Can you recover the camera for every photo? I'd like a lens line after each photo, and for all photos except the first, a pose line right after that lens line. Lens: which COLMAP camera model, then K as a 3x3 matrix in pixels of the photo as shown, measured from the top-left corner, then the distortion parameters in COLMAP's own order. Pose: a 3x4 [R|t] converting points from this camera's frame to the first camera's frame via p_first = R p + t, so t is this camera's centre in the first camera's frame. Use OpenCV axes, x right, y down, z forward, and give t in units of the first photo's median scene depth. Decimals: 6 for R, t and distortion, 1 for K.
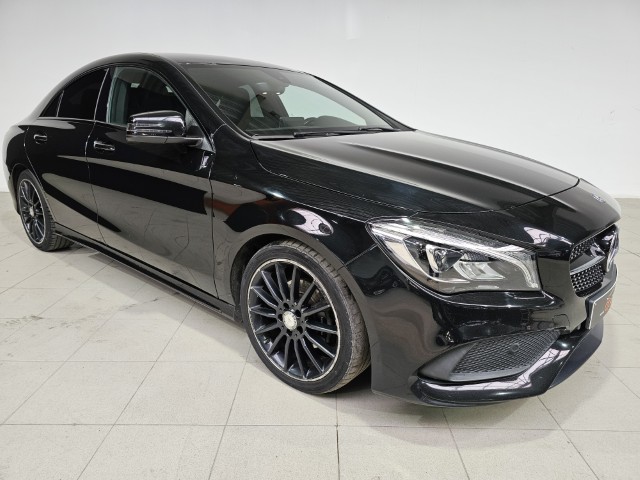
lens RADIAL K [[432.0, 0, 307.7], [0, 432.0, 245.0], [0, 0, 1]] dist [0.045056, -0.004328]
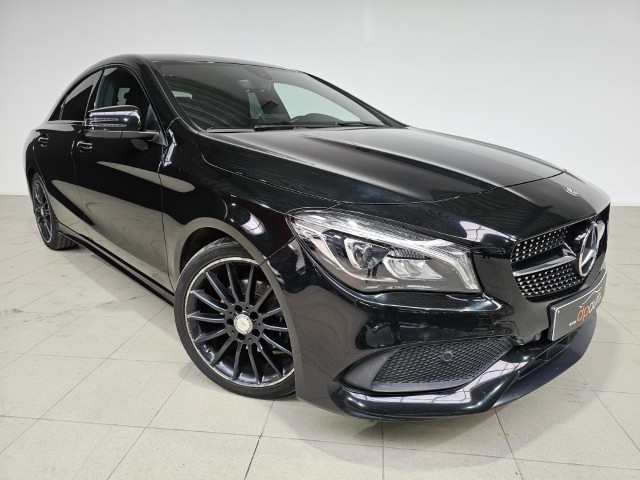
lens RADIAL K [[432.0, 0, 307.7], [0, 432.0, 245.0], [0, 0, 1]] dist [0.045056, -0.004328]
pose [[0.992755, 0.015634, -0.119134, 0.249114], [-0.018335, 0.999598, -0.021611, 0.028454], [0.118748, 0.023638, 0.992643, 0.076311]]
